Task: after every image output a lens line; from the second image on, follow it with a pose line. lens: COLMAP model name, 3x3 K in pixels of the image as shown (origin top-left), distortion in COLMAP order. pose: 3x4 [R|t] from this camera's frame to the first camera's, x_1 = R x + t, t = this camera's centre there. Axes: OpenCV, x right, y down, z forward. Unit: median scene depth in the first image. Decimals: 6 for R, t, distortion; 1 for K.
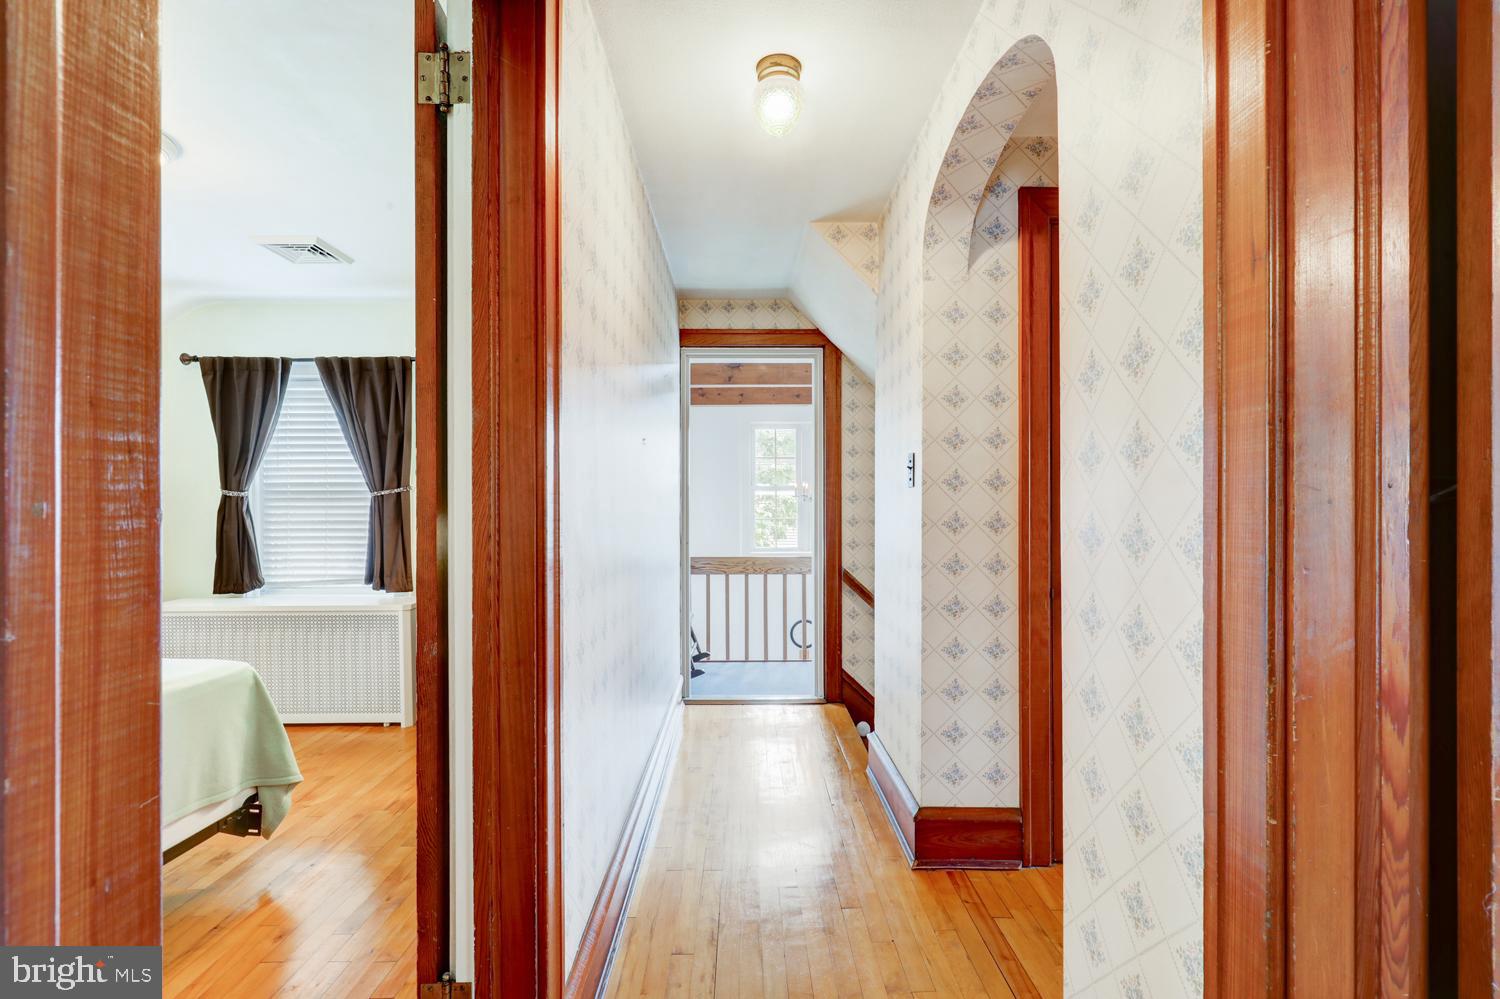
lens RADIAL K [[681.4, 0, 752.4], [0, 681.4, 503.4], [0, 0, 1]] dist [0.000205, 0.000980]
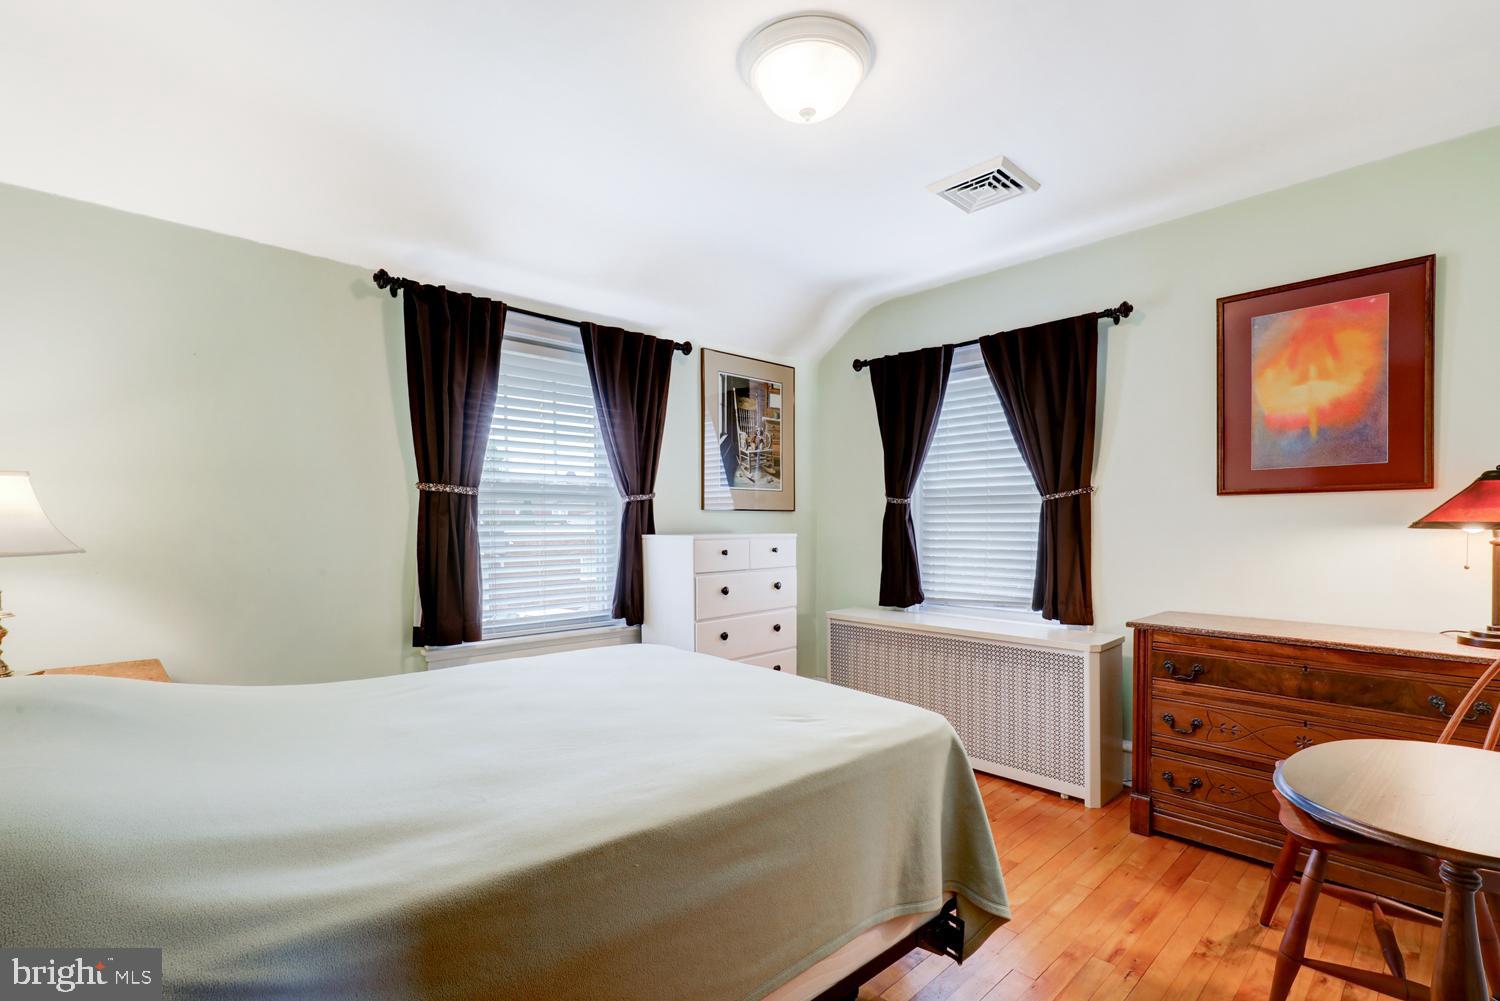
lens RADIAL K [[682.0, 0, 750.6], [0, 682.0, 519.3], [0, 0, 1]] dist [0.001212, 0.000116]
pose [[0.678979, -0.003713, -0.734148, -0.207969], [-0.000002, 0.999987, -0.005059, 0.015182], [0.734158, 0.003437, 0.678970, 0.211803]]
